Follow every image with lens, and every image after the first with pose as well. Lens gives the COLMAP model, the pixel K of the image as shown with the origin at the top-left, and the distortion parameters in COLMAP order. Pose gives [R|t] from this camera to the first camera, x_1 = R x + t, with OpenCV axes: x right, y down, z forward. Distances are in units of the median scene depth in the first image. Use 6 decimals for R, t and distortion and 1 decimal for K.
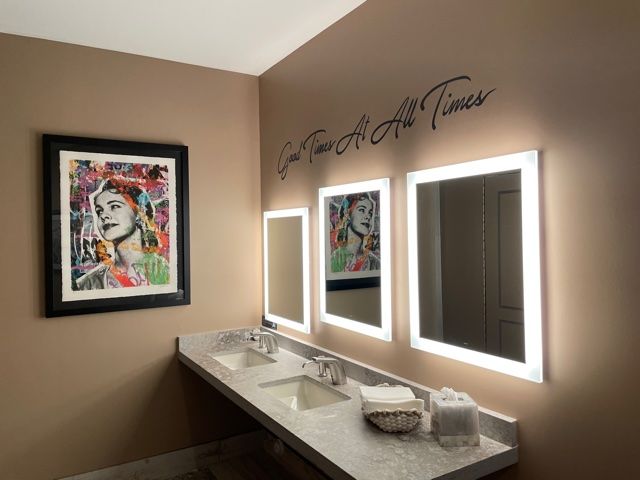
lens RADIAL K [[478.0, 0, 320.0], [0, 478.0, 240.0], [0, 0, 1]] dist [0.084130, -0.104475]
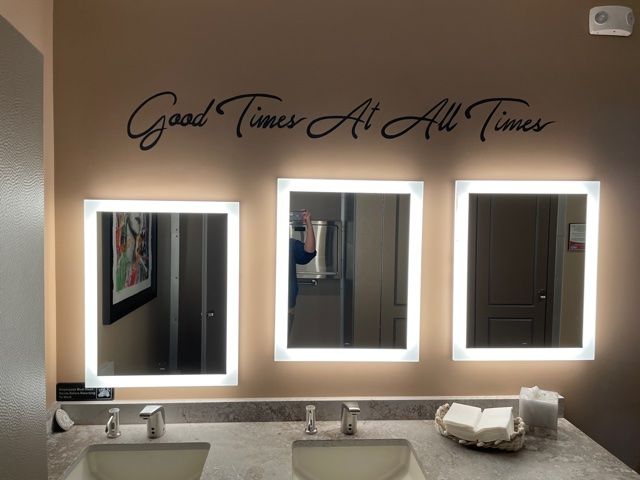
lens RADIAL K [[478.0, 0, 320.0], [0, 478.0, 240.0], [0, 0, 1]] dist [0.084130, -0.104475]
pose [[0.472058, -0.023878, 0.881244, -0.736128], [-0.006126, 0.999520, 0.030364, -0.045058], [-0.881546, -0.019732, 0.471686, 0.731302]]
